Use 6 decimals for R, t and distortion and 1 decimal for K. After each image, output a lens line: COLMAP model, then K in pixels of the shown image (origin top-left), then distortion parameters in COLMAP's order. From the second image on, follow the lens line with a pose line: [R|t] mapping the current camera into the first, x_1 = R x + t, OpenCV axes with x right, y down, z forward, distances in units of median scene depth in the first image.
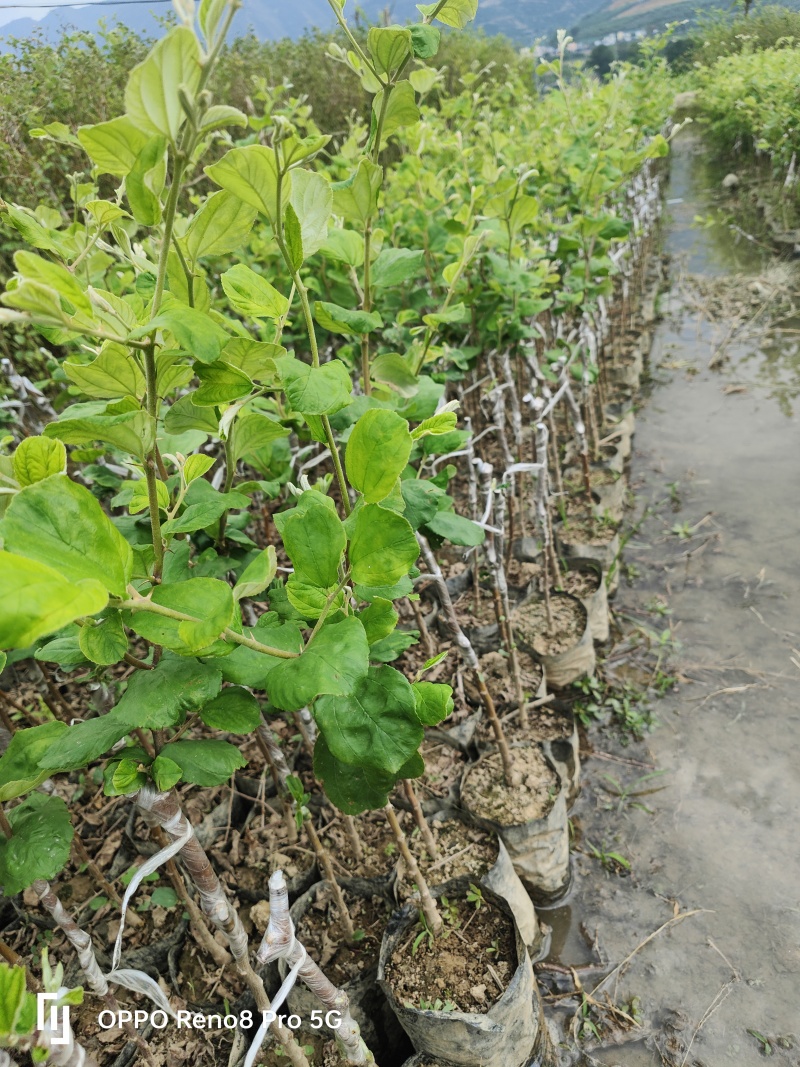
lens RADIAL K [[722.1, 0, 400.0], [0, 722.1, 533.5], [0, 0, 1]] dist [0.086666, -0.074051]
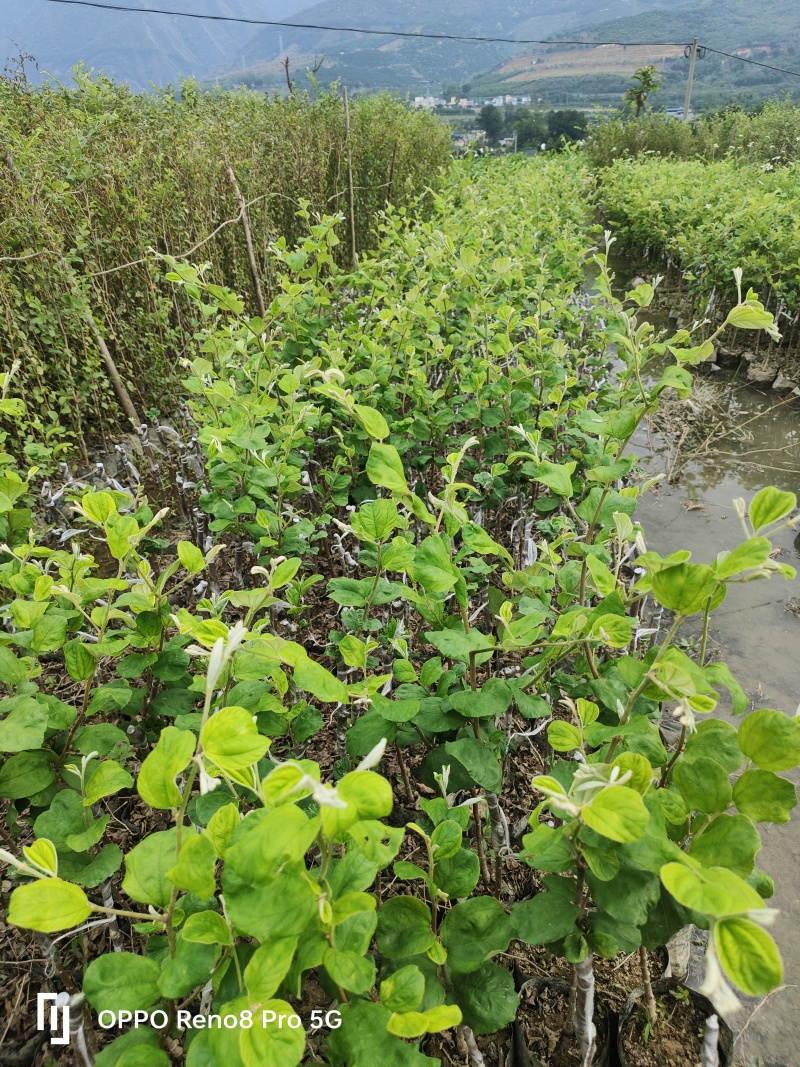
lens RADIAL K [[722.1, 0, 400.0], [0, 722.1, 533.5], [0, 0, 1]] dist [0.086666, -0.074051]
pose [[0.984304, 0.049391, 0.169426, -0.340375], [-0.043746, 0.998361, -0.036898, -0.140826], [-0.170971, 0.028907, 0.984852, -0.139370]]
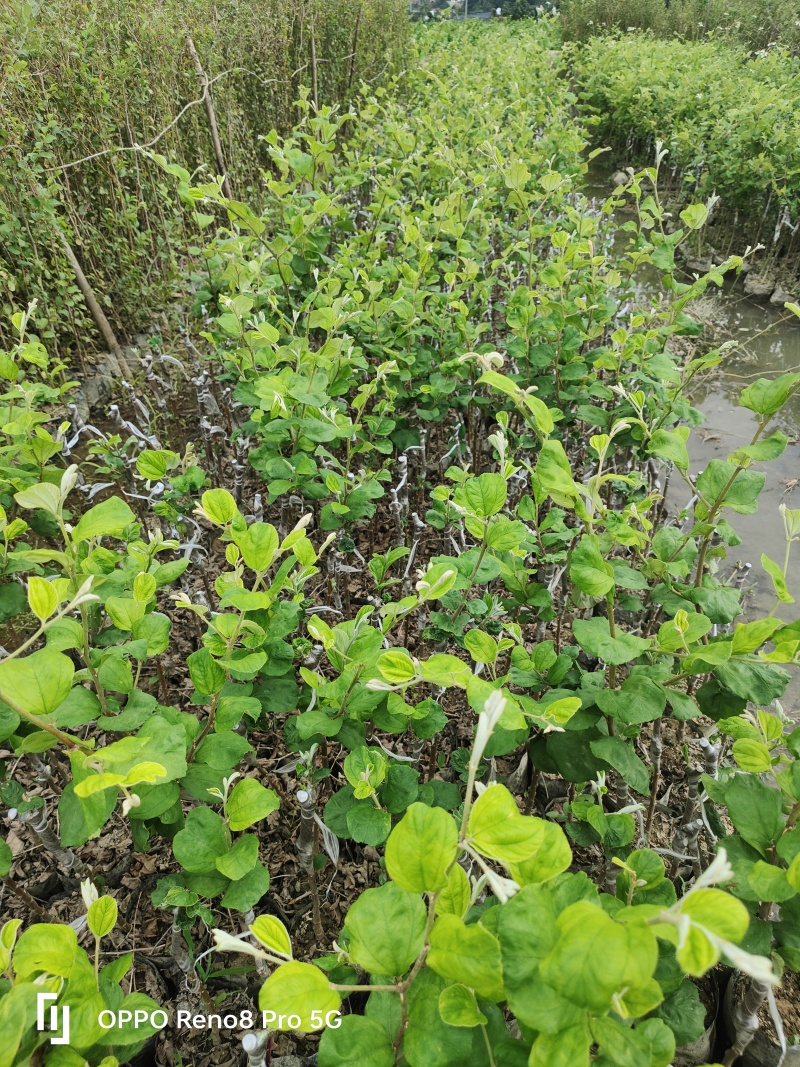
lens RADIAL K [[722.1, 0, 400.0], [0, 722.1, 533.5], [0, 0, 1]] dist [0.086666, -0.074051]
pose [[0.968791, 0.008301, 0.247740, -0.490983], [-0.033372, 0.994708, 0.097170, -0.212411], [-0.245622, -0.102405, 0.963941, -0.052139]]
